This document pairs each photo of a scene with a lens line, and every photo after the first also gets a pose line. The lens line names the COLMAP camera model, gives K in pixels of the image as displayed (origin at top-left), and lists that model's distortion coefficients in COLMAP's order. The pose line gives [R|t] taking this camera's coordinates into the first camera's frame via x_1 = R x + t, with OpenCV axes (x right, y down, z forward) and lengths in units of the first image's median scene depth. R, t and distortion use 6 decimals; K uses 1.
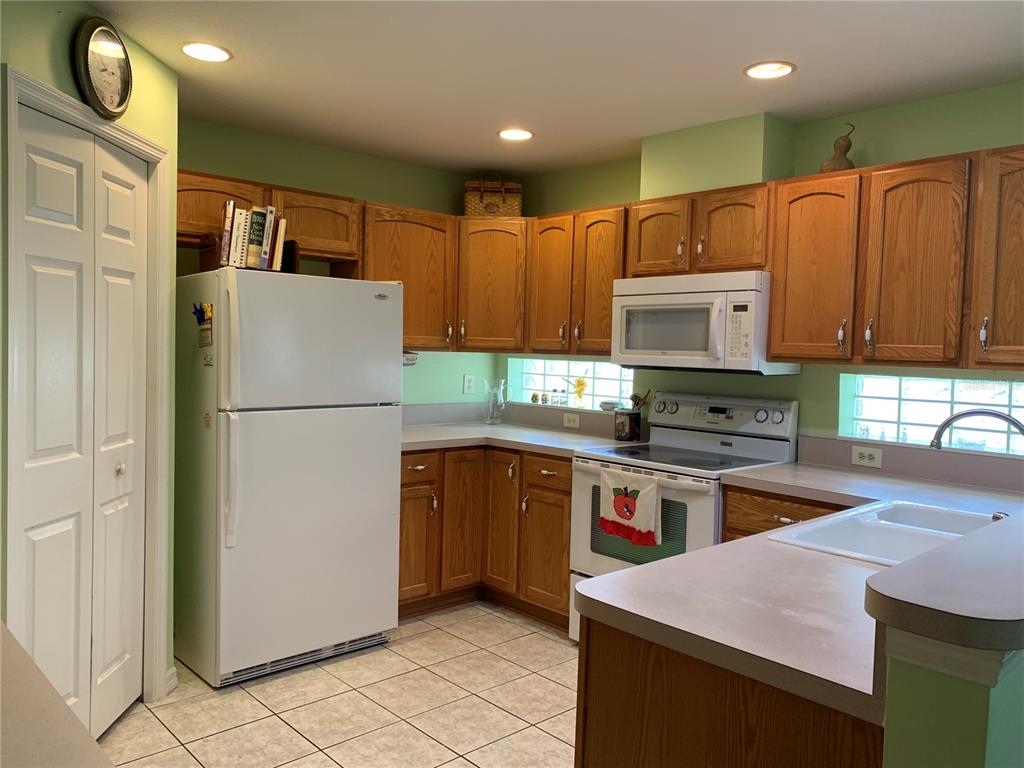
lens RADIAL K [[782.7, 0, 515.5], [0, 782.7, 385.7], [0, 0, 1]] dist [0.003806, -0.014958]
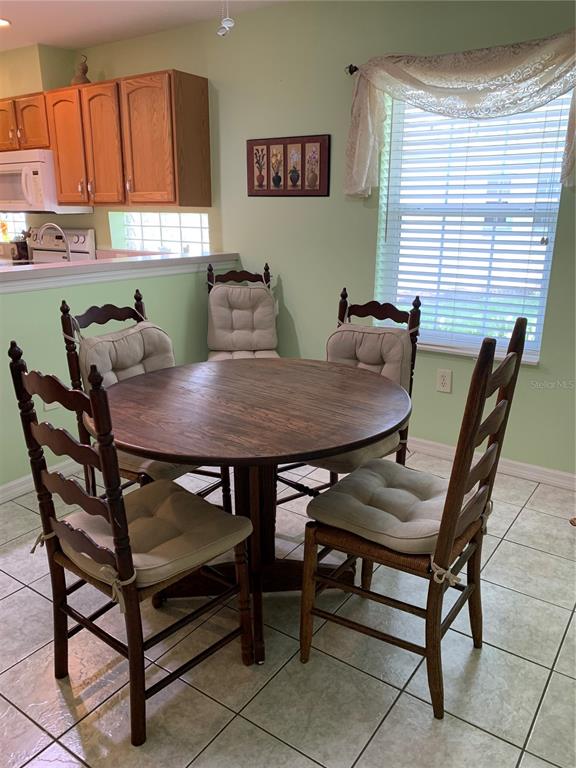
lens RADIAL K [[587.1, 0, 286.3], [0, 587.1, 385.3], [0, 0, 1]] dist [0.003806, -0.014958]
pose [[0.973011, -0.095192, 0.210211, 0.466632], [0.039240, 0.965937, 0.255785, 0.036921], [-0.227400, -0.240632, 0.943602, -0.392684]]
